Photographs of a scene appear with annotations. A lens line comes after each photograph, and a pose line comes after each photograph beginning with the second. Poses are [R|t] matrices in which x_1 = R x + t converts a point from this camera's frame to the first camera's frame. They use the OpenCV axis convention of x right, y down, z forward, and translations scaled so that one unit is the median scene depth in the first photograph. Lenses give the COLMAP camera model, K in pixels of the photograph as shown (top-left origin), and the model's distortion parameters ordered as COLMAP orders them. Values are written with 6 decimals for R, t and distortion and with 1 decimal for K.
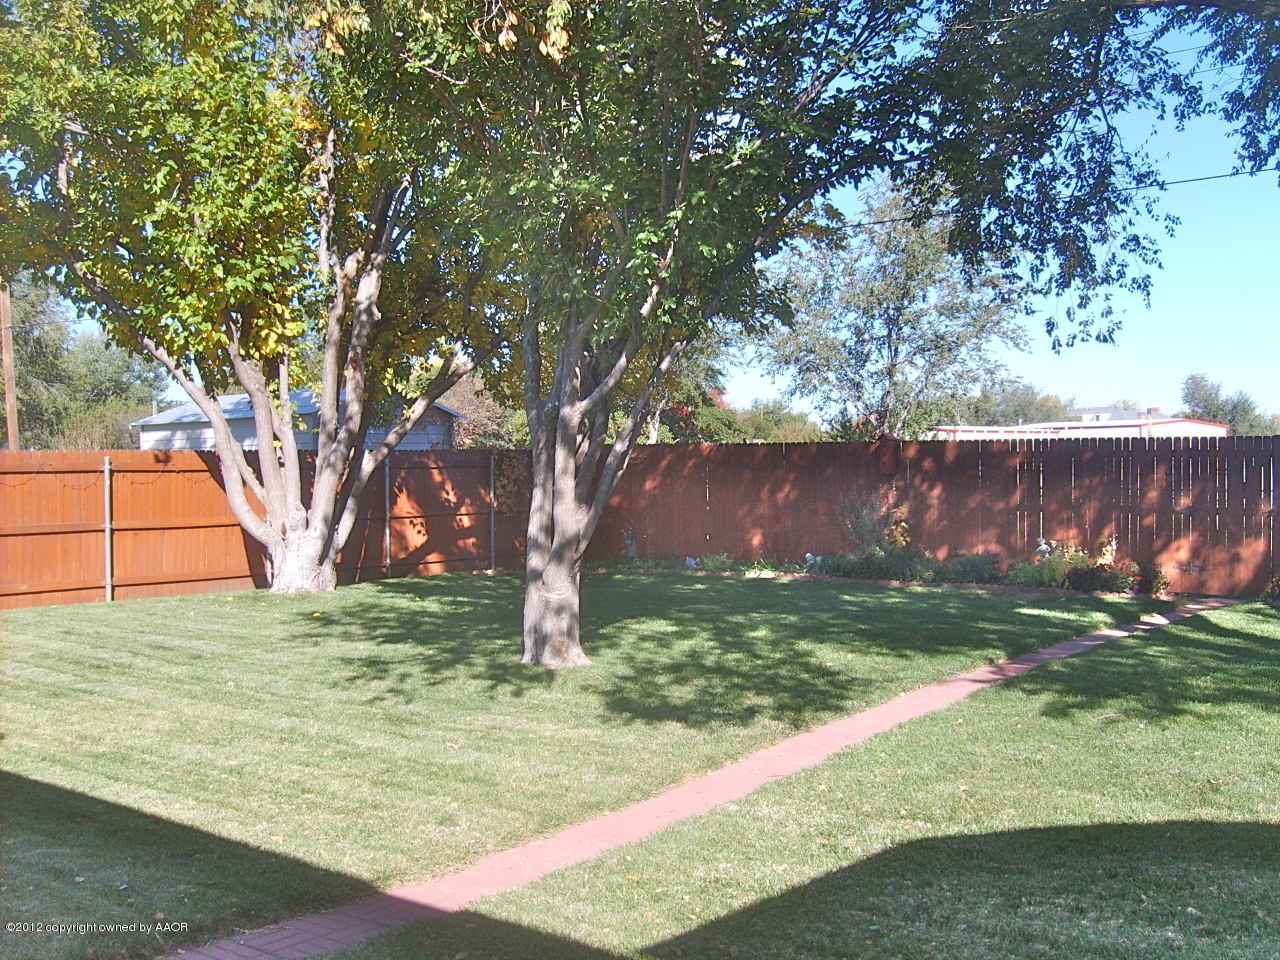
lens RADIAL K [[1407.6, 0, 640.0], [0, 1407.6, 480.0], [0, 0, 1]] dist [-0.146853, 0.093011]
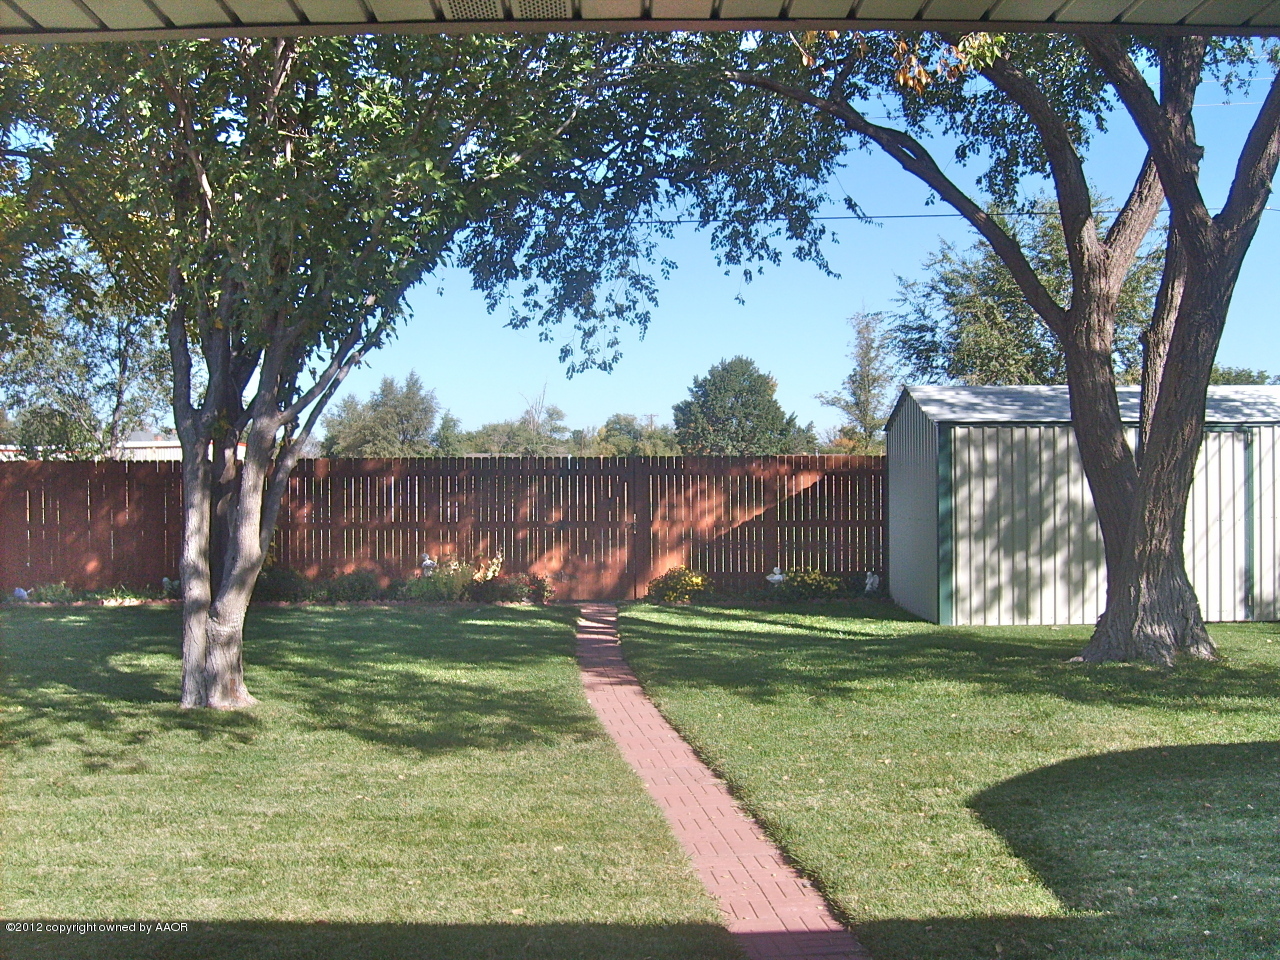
lens RADIAL K [[1407.6, 0, 640.0], [0, 1407.6, 480.0], [0, 0, 1]] dist [-0.146853, 0.093011]
pose [[0.764502, -0.000357, 0.644621, -0.361828], [0.009561, 0.999896, -0.010786, -0.000114], [-0.644550, 0.014409, 0.764426, 0.133704]]
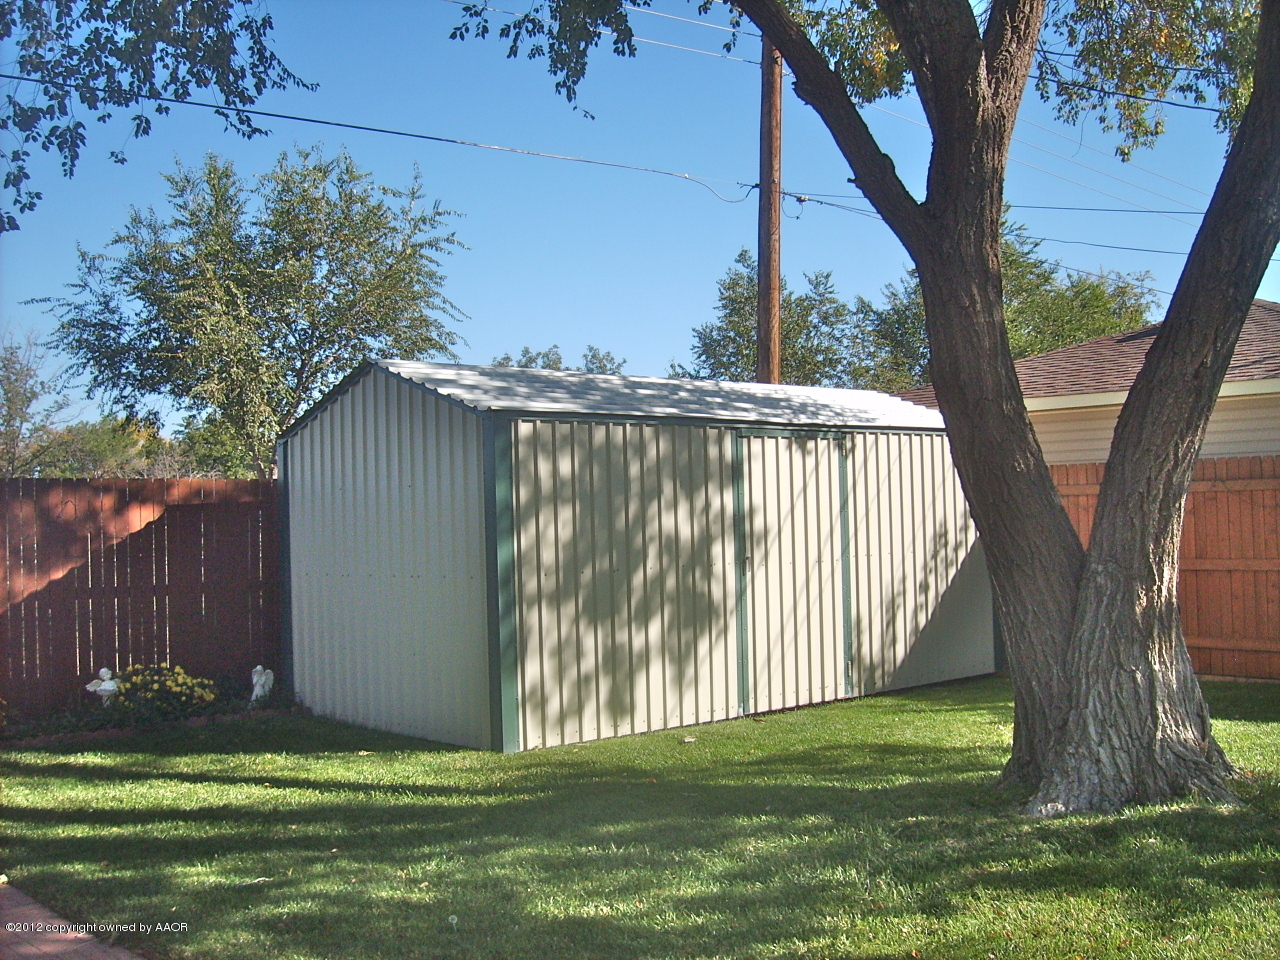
lens RADIAL K [[1407.6, 0, 640.0], [0, 1407.6, 480.0], [0, 0, 1]] dist [-0.146853, 0.093011]
pose [[0.156283, 0.030877, 0.987230, -0.079654], [0.030334, 0.998890, -0.036043, 0.003000], [-0.987246, 0.035579, 0.155173, 0.712104]]
